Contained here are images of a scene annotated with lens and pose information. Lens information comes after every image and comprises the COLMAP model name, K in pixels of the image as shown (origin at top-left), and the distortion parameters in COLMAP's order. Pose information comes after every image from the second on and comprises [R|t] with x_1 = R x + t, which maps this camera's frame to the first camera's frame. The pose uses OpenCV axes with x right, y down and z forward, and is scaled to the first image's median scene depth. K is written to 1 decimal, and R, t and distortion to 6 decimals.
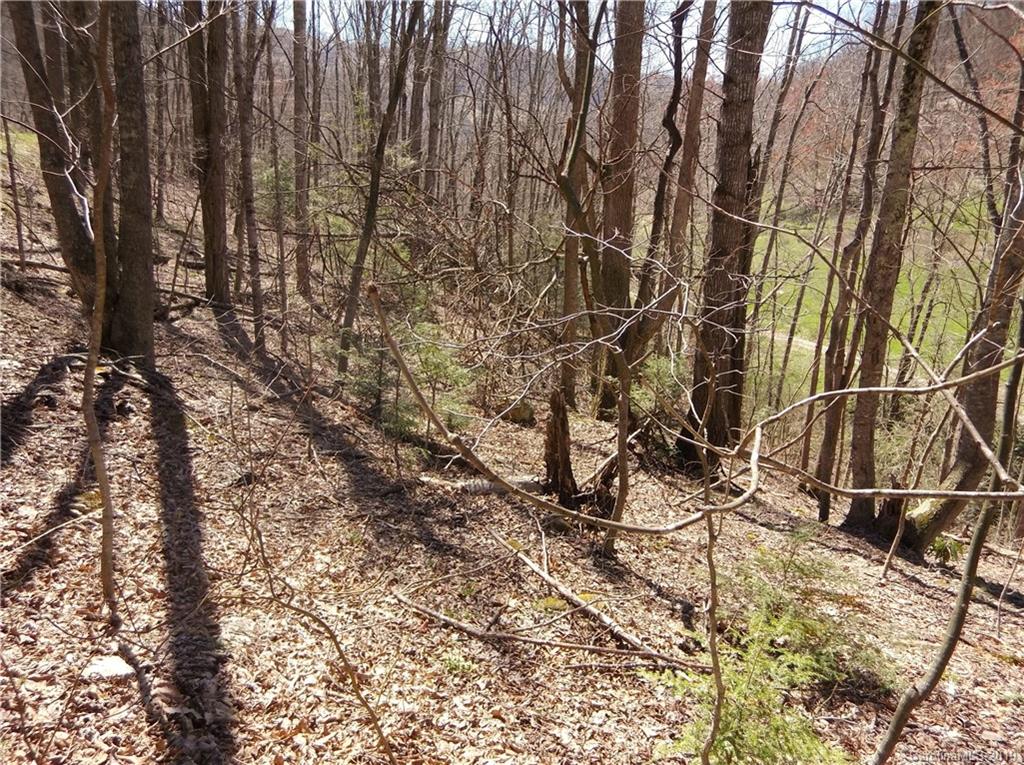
lens RADIAL K [[754.0, 0, 507.5], [0, 754.0, 375.1], [0, 0, 1]] dist [-0.004090, -0.002902]
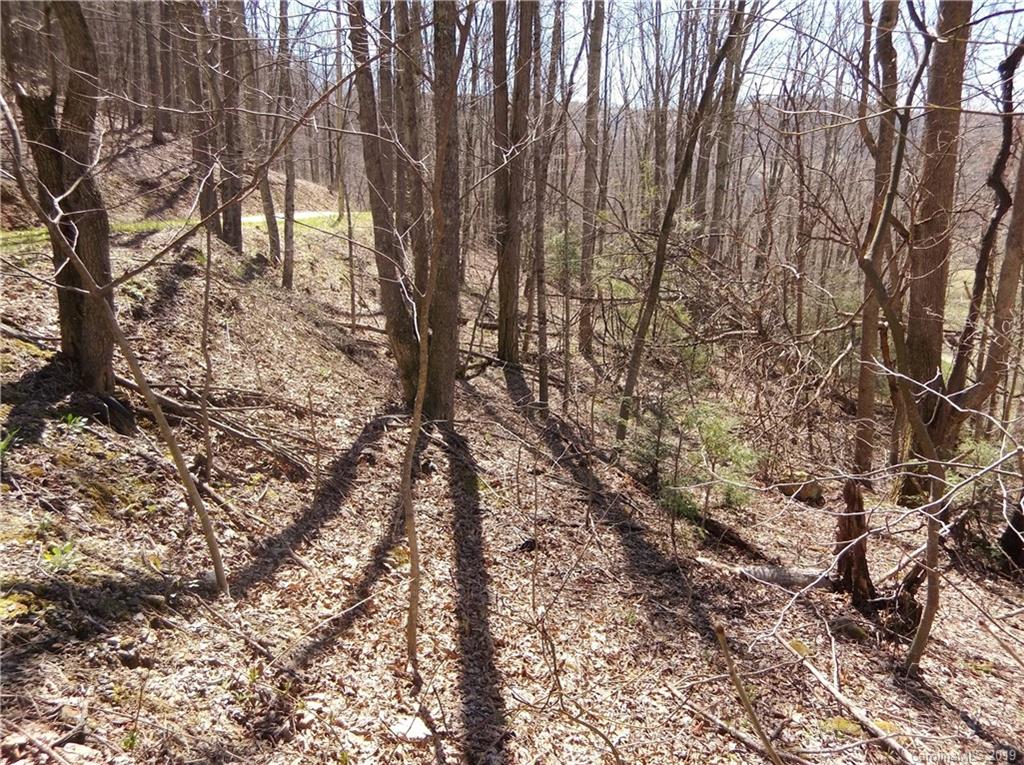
lens RADIAL K [[754.0, 0, 513.8], [0, 754.0, 374.1], [0, 0, 1]] dist [-0.004090, -0.002902]
pose [[0.937658, 0.026359, -0.346558, -0.004811], [-0.051896, 0.996560, -0.064613, -0.019496], [0.343663, 0.078570, 0.935801, -0.008511]]
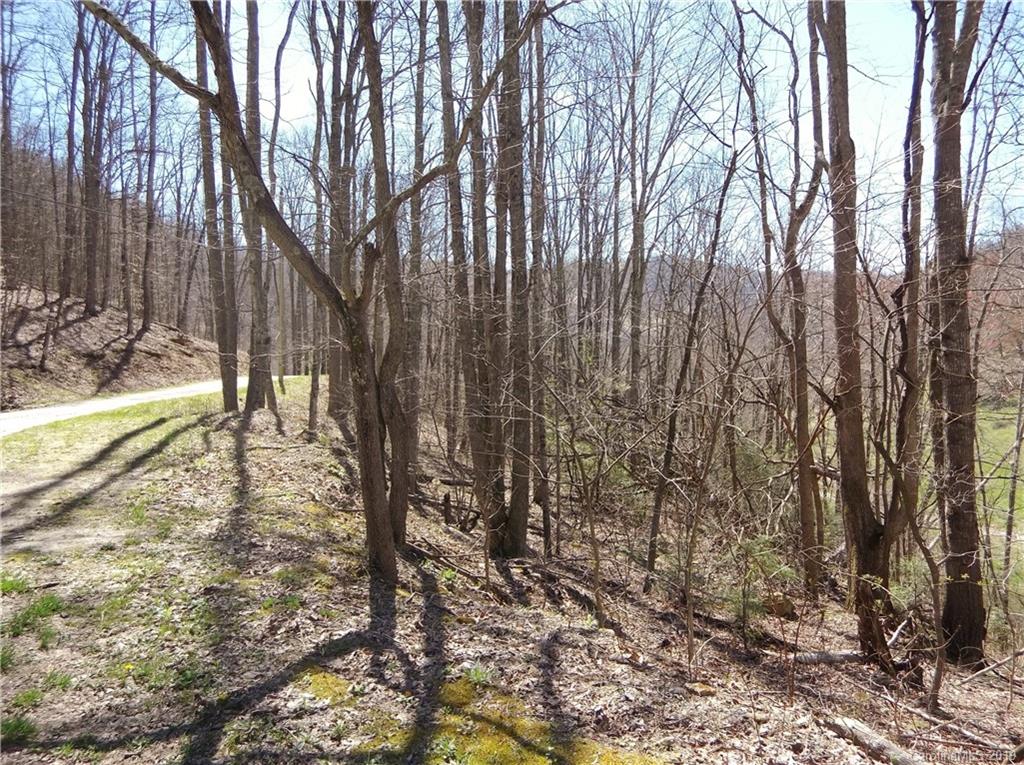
lens RADIAL K [[754.0, 0, 504.7], [0, 754.0, 378.9], [0, 0, 1]] dist [-0.004090, -0.002902]
pose [[0.977417, -0.059628, -0.202732, -0.202704], [0.005747, 0.966510, -0.256566, 0.006391], [0.211241, 0.249607, 0.945026, -0.384514]]
